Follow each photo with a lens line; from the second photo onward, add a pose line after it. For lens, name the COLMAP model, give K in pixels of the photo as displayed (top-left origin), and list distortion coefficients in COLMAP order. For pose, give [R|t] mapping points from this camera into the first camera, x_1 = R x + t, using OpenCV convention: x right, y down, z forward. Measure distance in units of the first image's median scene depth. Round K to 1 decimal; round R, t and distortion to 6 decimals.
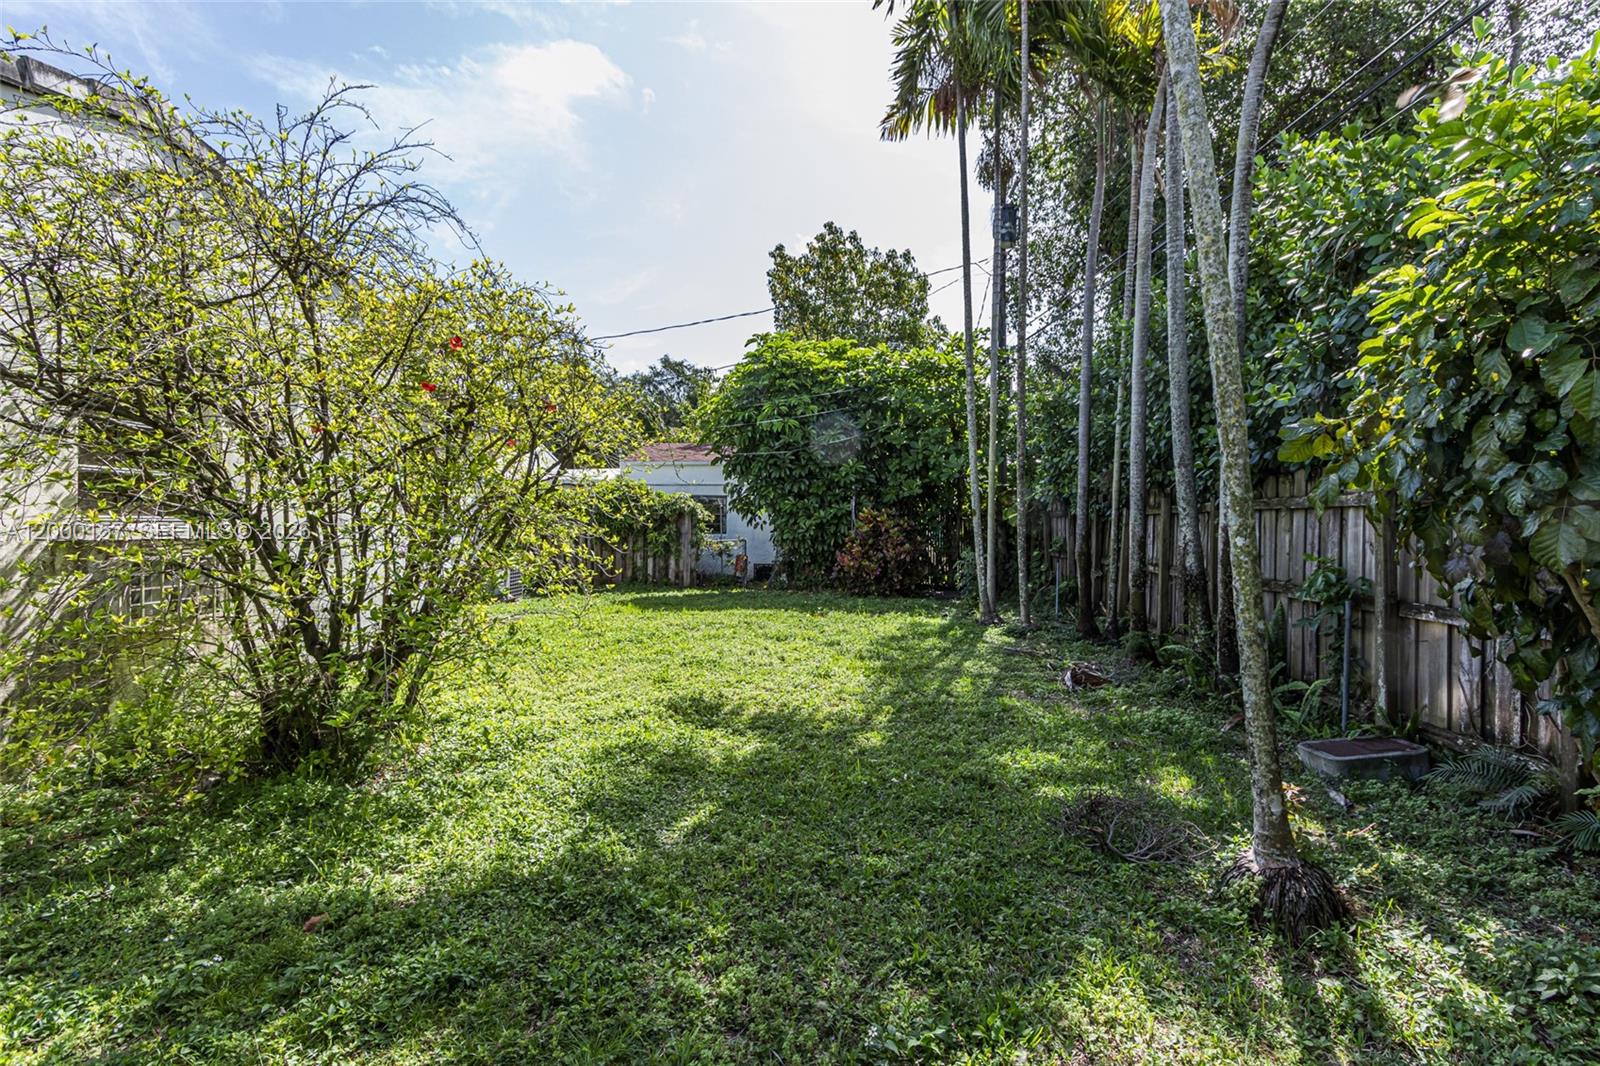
lens RADIAL K [[738.2, 0, 801.4], [0, 738.2, 520.5], [0, 0, 1]] dist [0.001631, -0.000687]
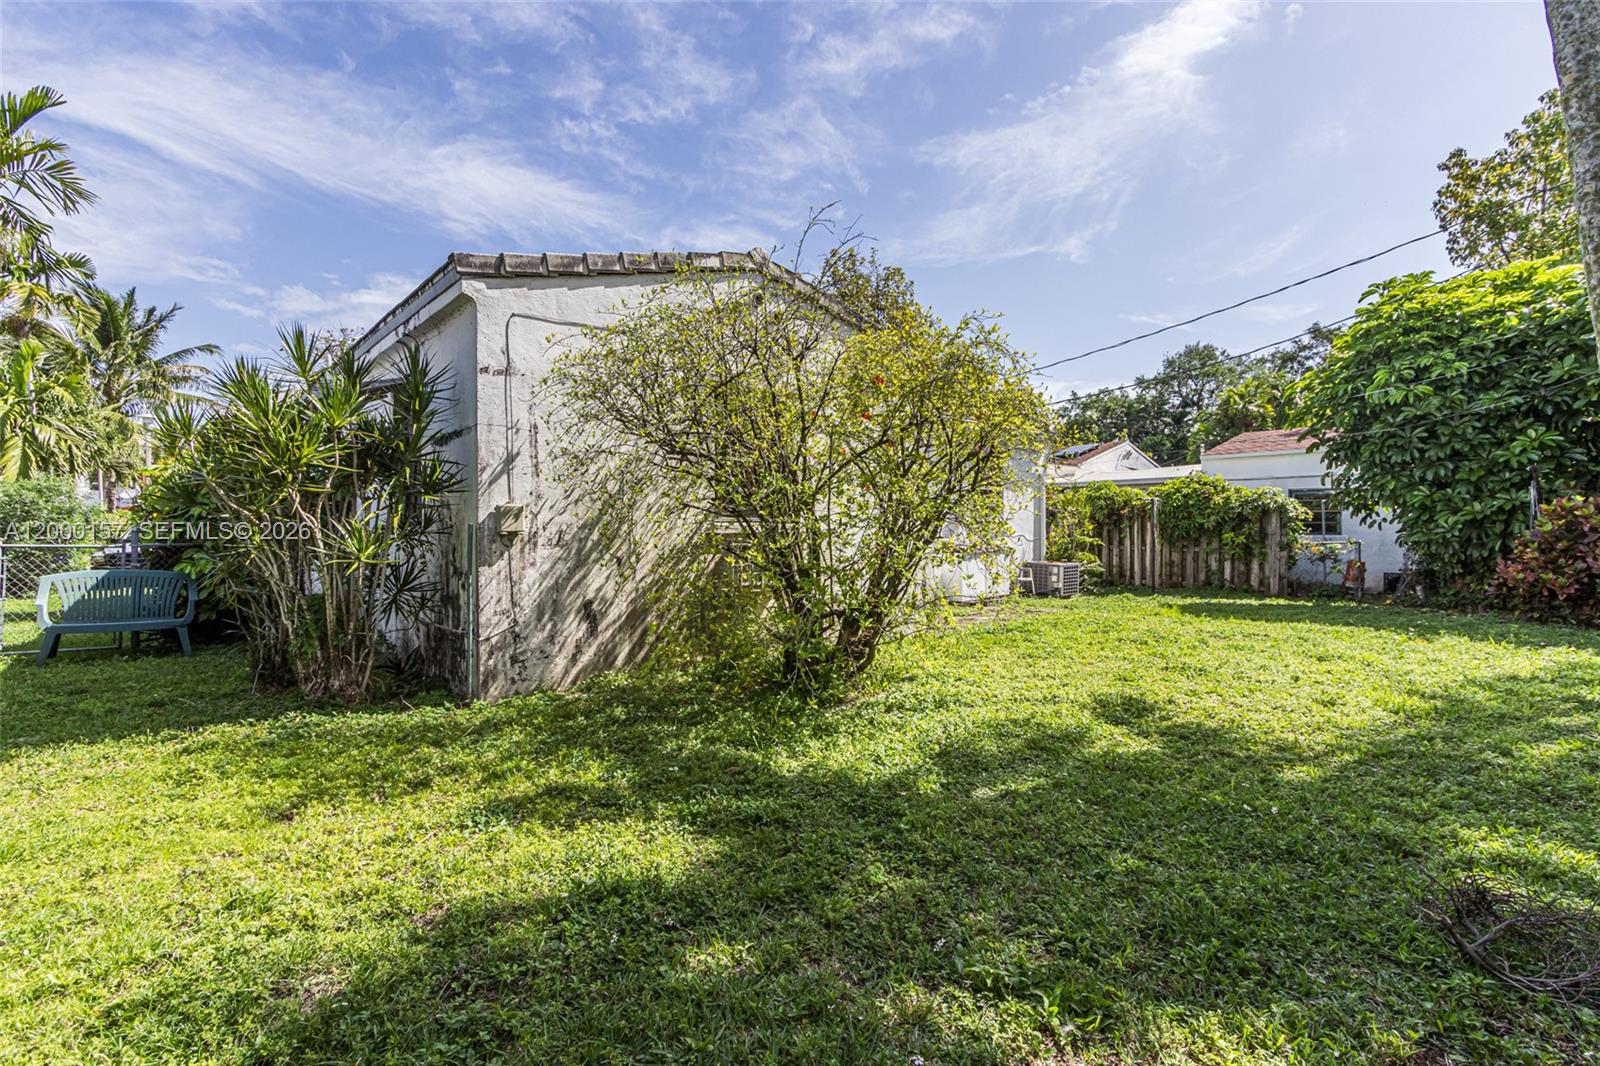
lens RADIAL K [[738.2, 0, 801.4], [0, 738.2, 520.5], [0, 0, 1]] dist [0.001631, -0.000687]
pose [[0.680346, -0.012317, -0.732787, 0.103163], [0.009335, 0.999923, -0.008140, 0.003686], [0.732831, -0.001302, 0.680409, 0.004757]]
